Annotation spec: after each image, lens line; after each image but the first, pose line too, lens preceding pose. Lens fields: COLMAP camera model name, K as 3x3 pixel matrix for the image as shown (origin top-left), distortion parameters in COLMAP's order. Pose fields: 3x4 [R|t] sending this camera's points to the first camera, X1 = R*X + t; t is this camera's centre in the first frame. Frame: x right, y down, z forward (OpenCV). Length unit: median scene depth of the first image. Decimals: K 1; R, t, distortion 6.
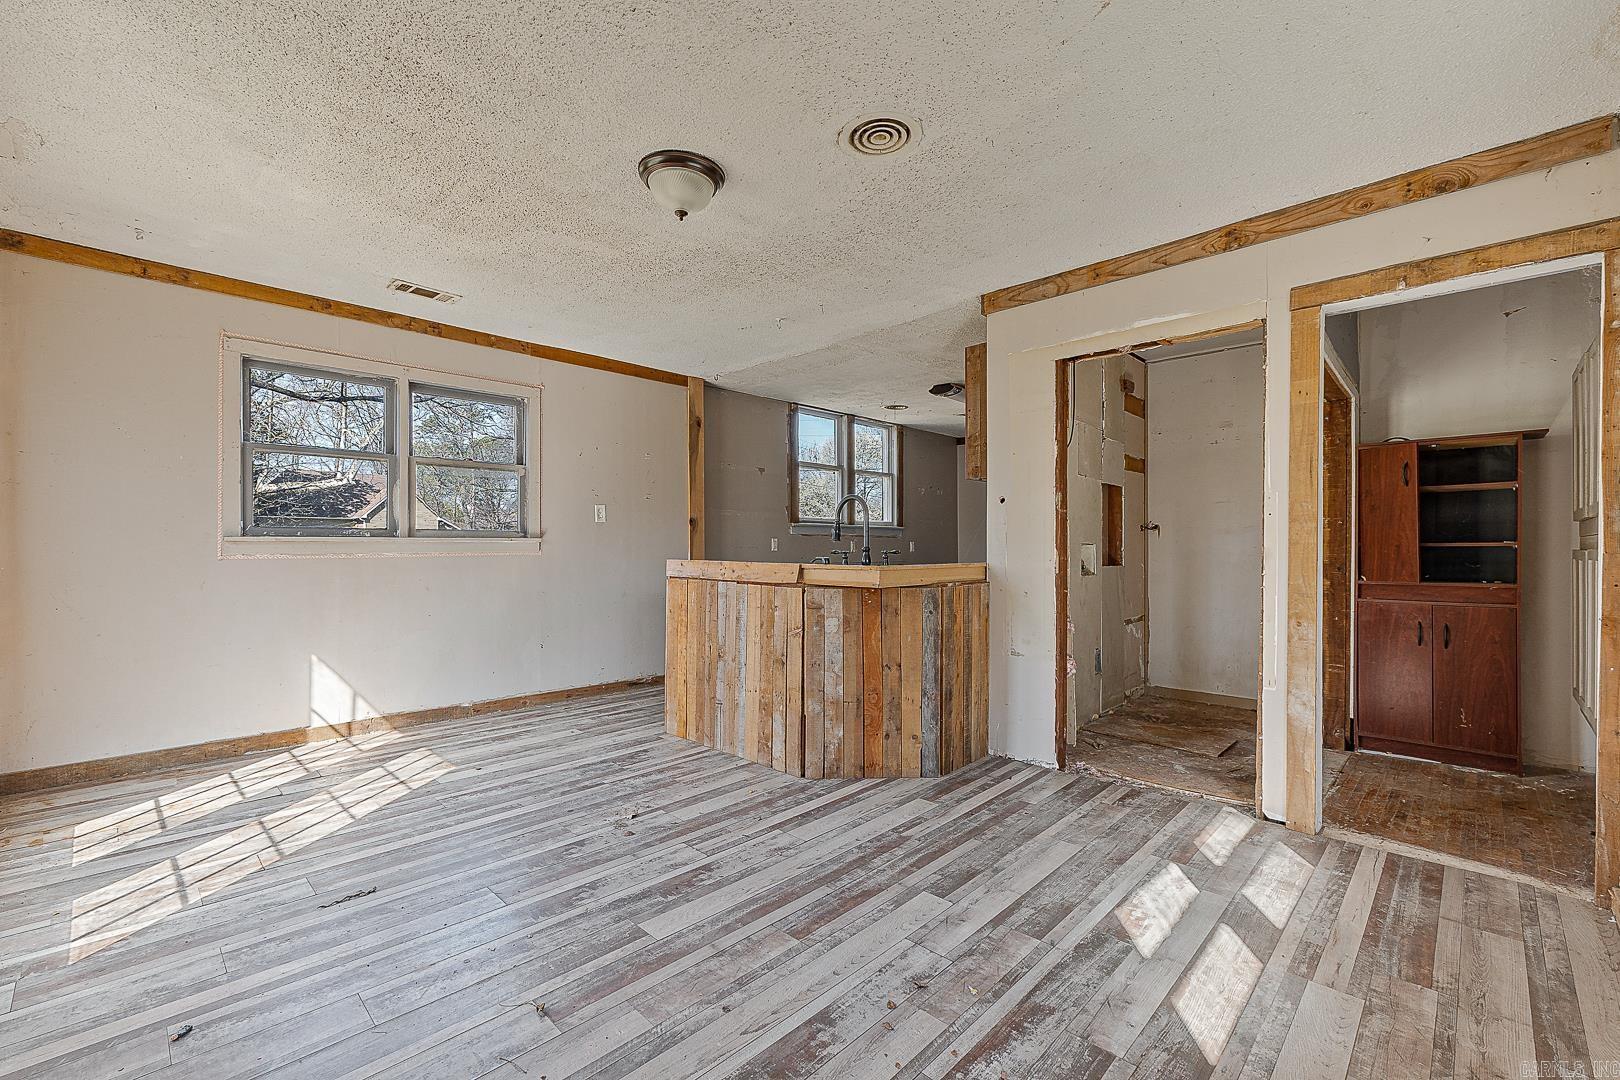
lens RADIAL K [[688.1, 0, 813.8], [0, 688.1, 547.5], [0, 0, 1]] dist [0.005960, -0.001549]
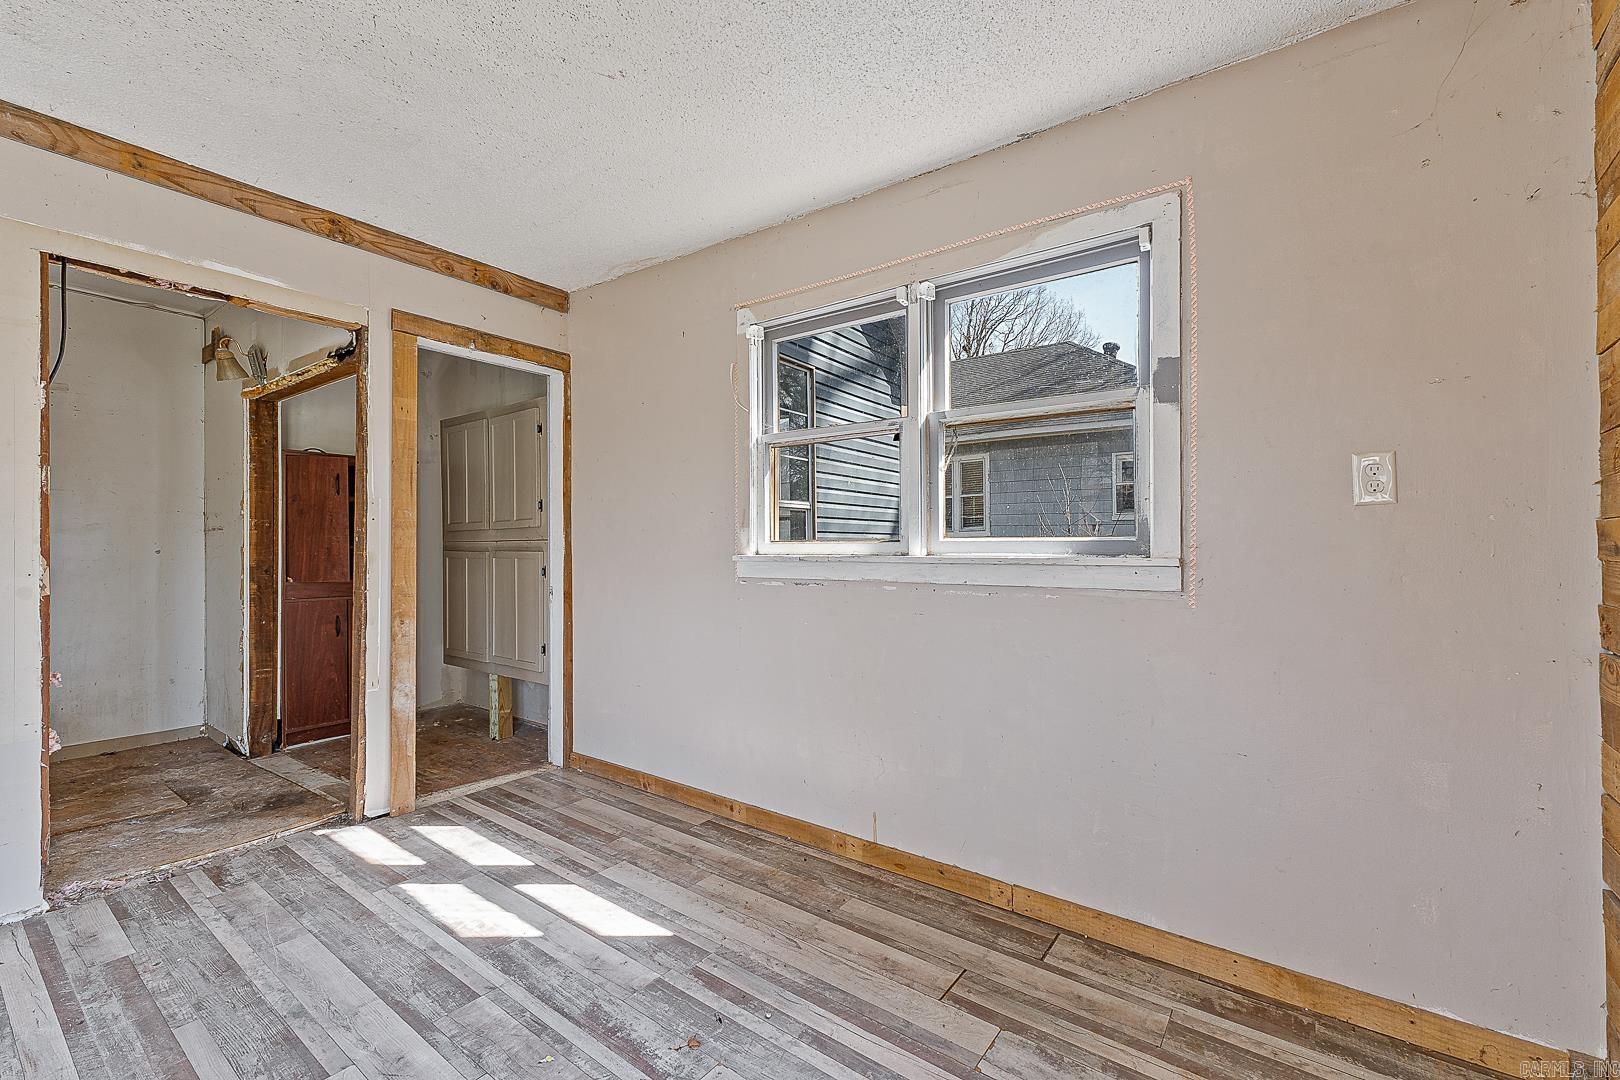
lens RADIAL K [[688.1, 0, 805.1], [0, 688.1, 538.5], [0, 0, 1]] dist [0.005960, -0.001549]
pose [[-0.130257, 0.010399, 0.991426, -0.438950], [-0.001081, 0.999943, -0.010631, -0.009560], [-0.991480, -0.002456, -0.130238, 0.498390]]
